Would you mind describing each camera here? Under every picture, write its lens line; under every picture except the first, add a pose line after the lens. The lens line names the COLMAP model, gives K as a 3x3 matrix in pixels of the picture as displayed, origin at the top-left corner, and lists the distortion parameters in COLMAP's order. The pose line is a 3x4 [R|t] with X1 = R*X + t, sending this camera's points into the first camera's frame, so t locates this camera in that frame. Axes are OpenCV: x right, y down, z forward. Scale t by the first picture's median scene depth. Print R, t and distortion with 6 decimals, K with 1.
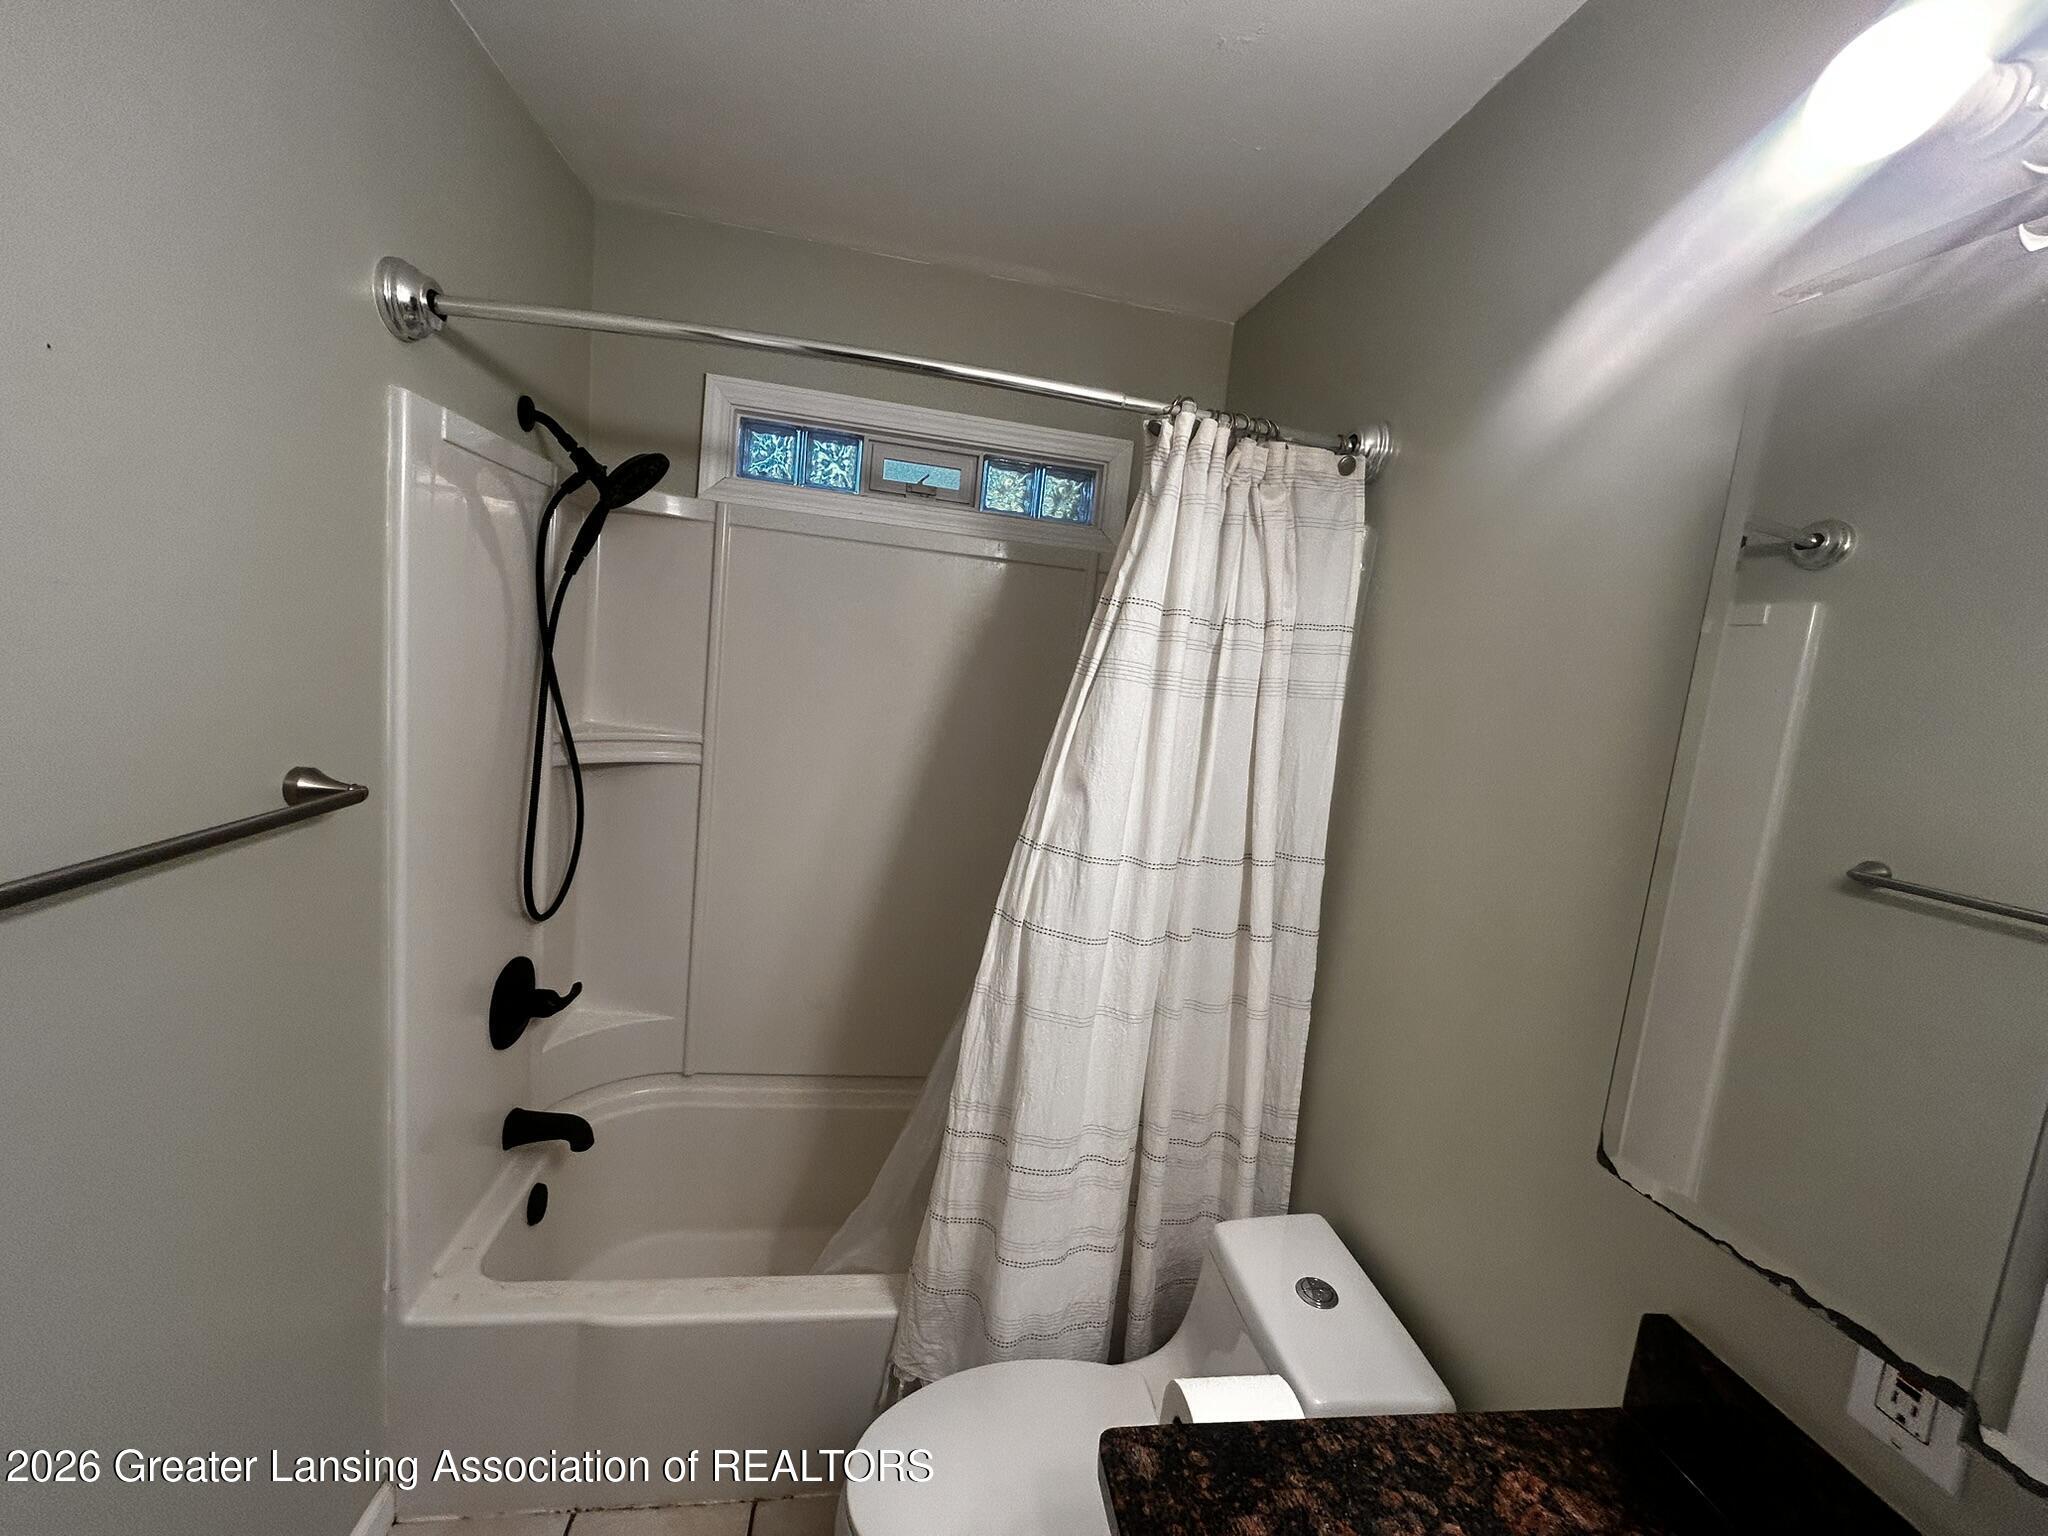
lens RADIAL K [[835.2, 0, 1024.0], [0, 835.2, 768.0], [0, 0, 1]] dist [-0.002816, 0.002471]
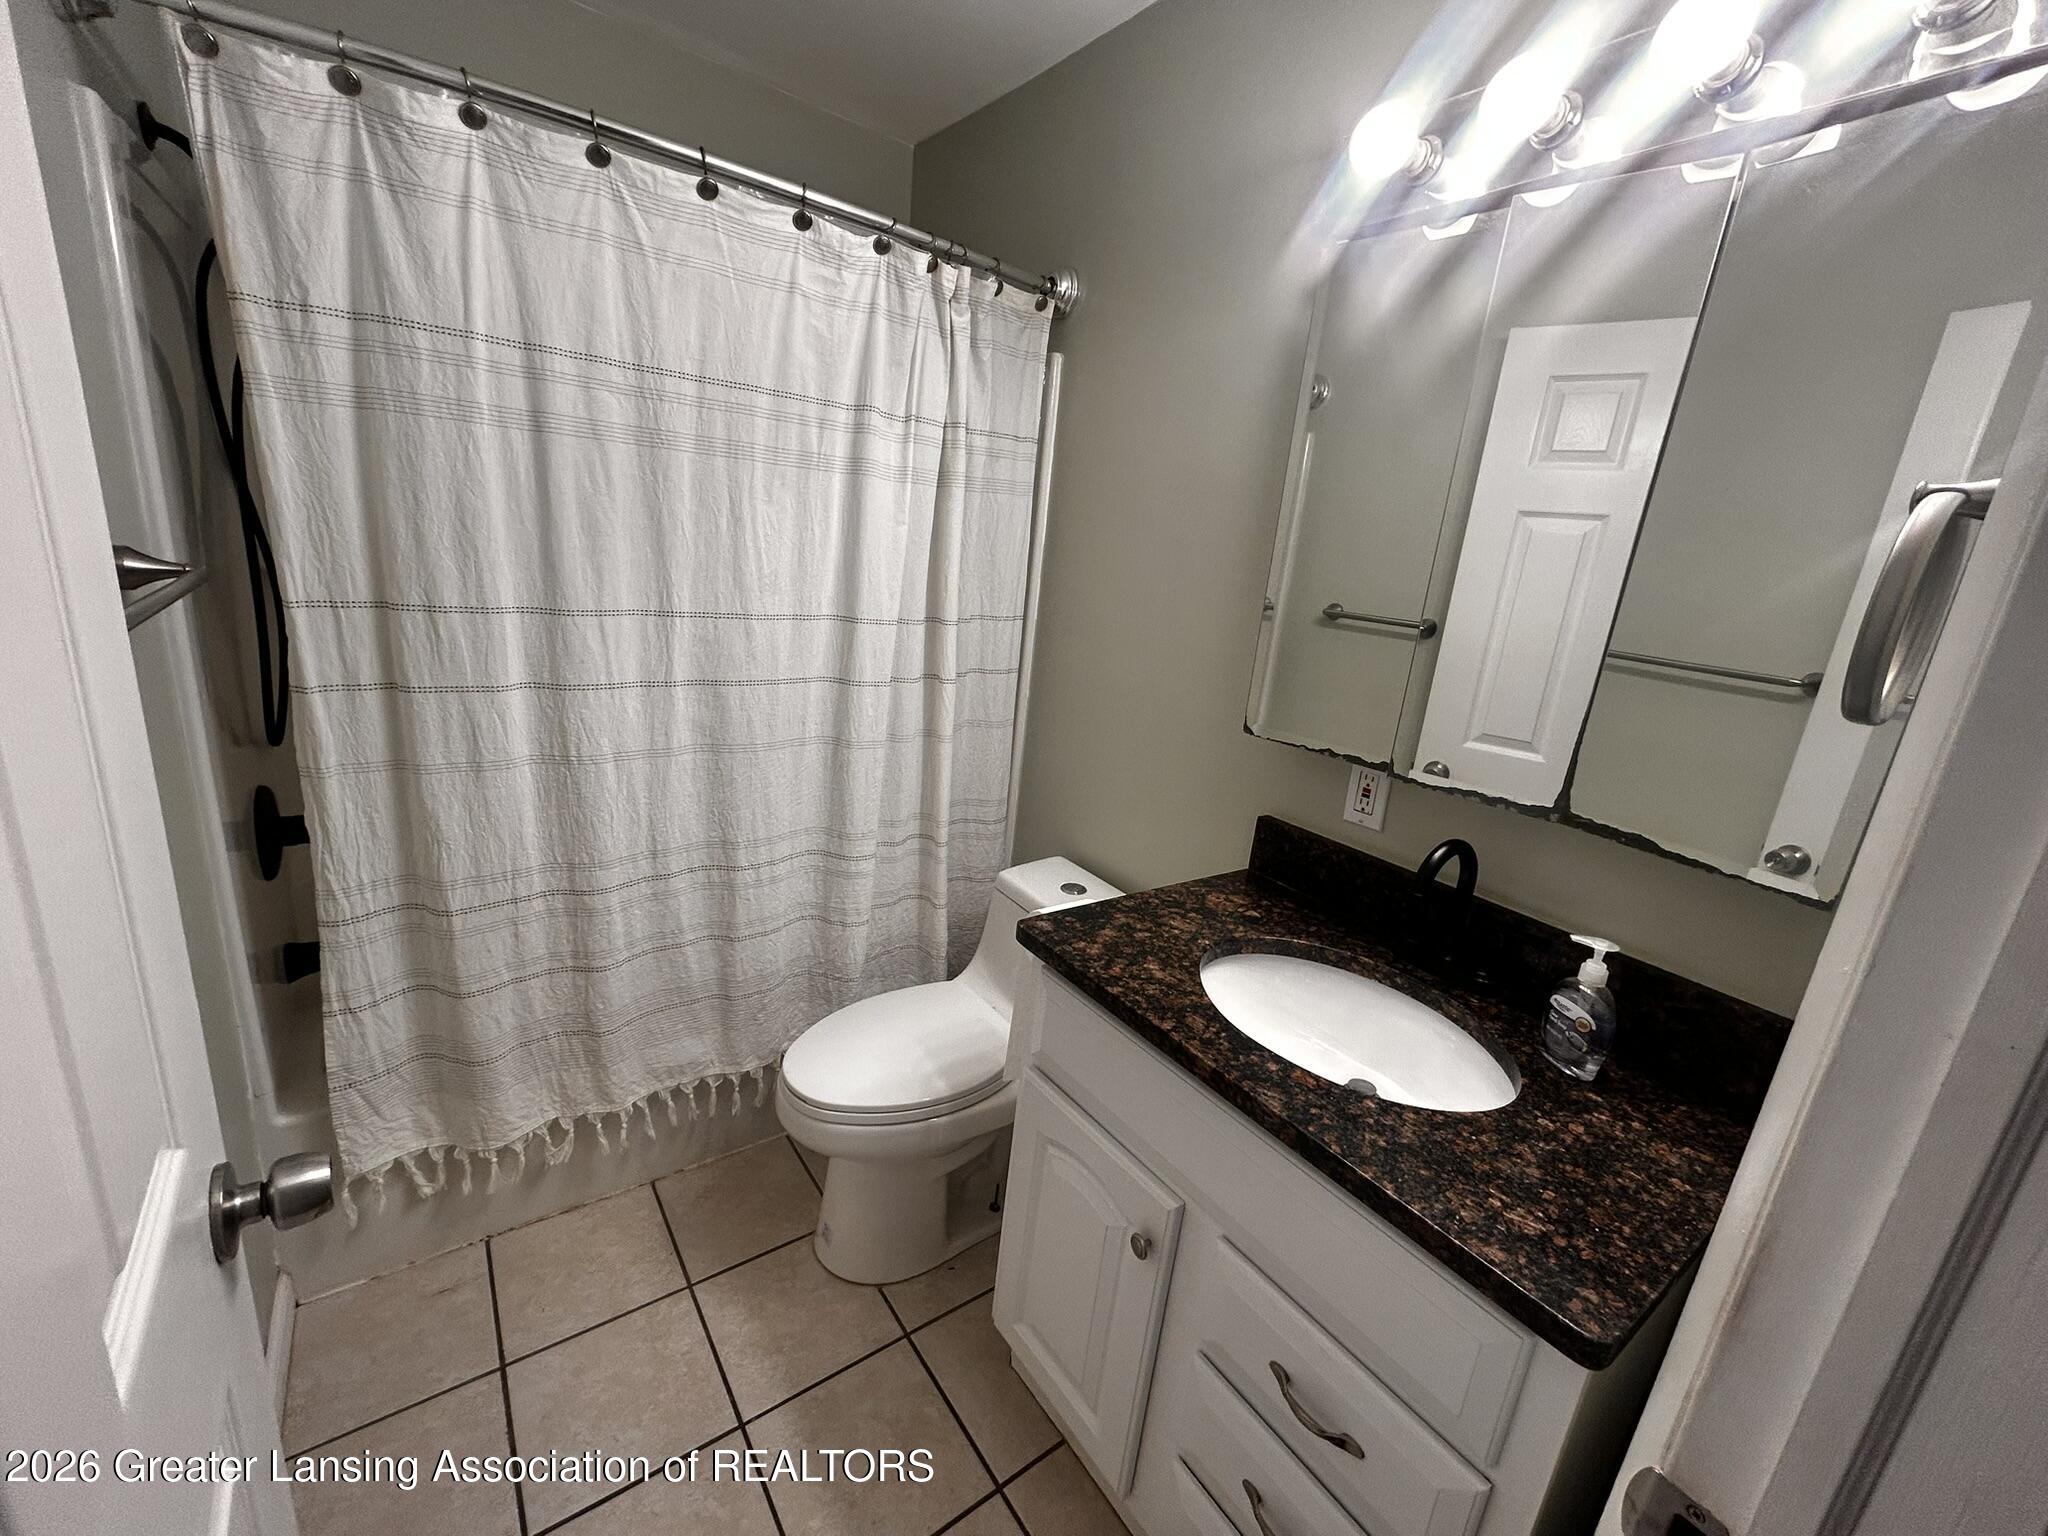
lens RADIAL K [[835.2, 0, 1024.0], [0, 835.2, 768.0], [0, 0, 1]] dist [-0.002816, 0.002471]
pose [[0.890814, -0.136453, 0.433395, -0.365132], [0.052520, 0.978370, 0.200085, 0.098026], [-0.451322, -0.155477, 0.878712, -0.275765]]
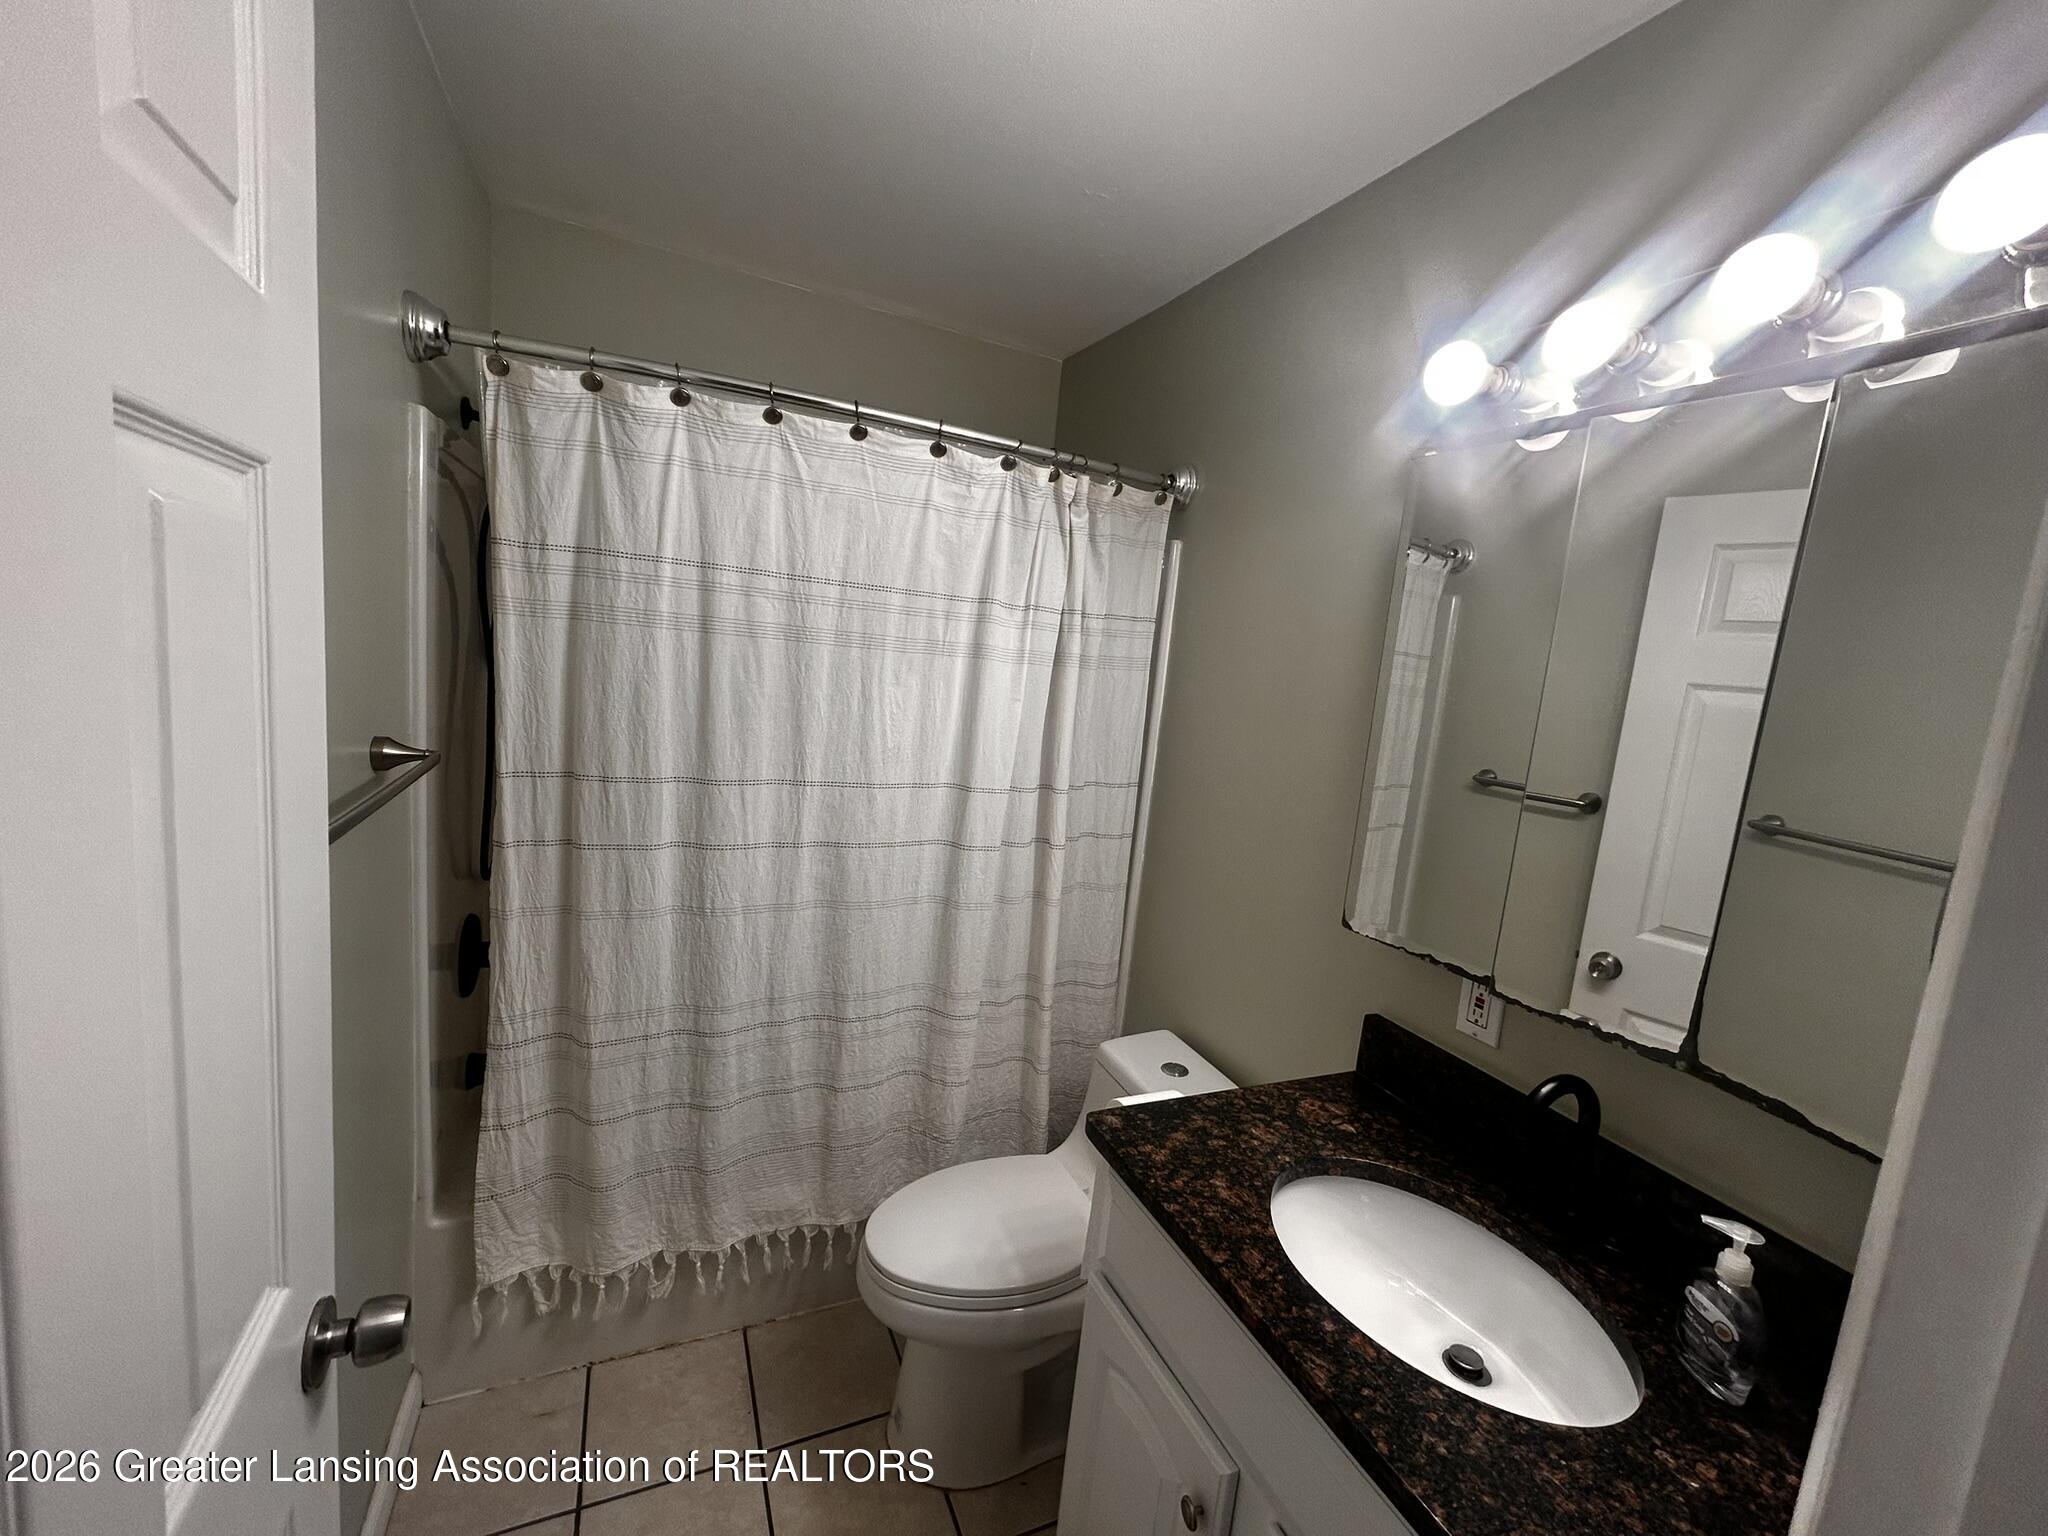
lens RADIAL K [[835.2, 0, 1024.0], [0, 835.2, 768.0], [0, 0, 1]] dist [-0.002816, 0.002471]
pose [[0.964266, -0.045129, 0.261064, -0.268622], [0.035532, 0.998512, 0.041365, 0.024527], [-0.262542, -0.030611, 0.964435, -0.341214]]
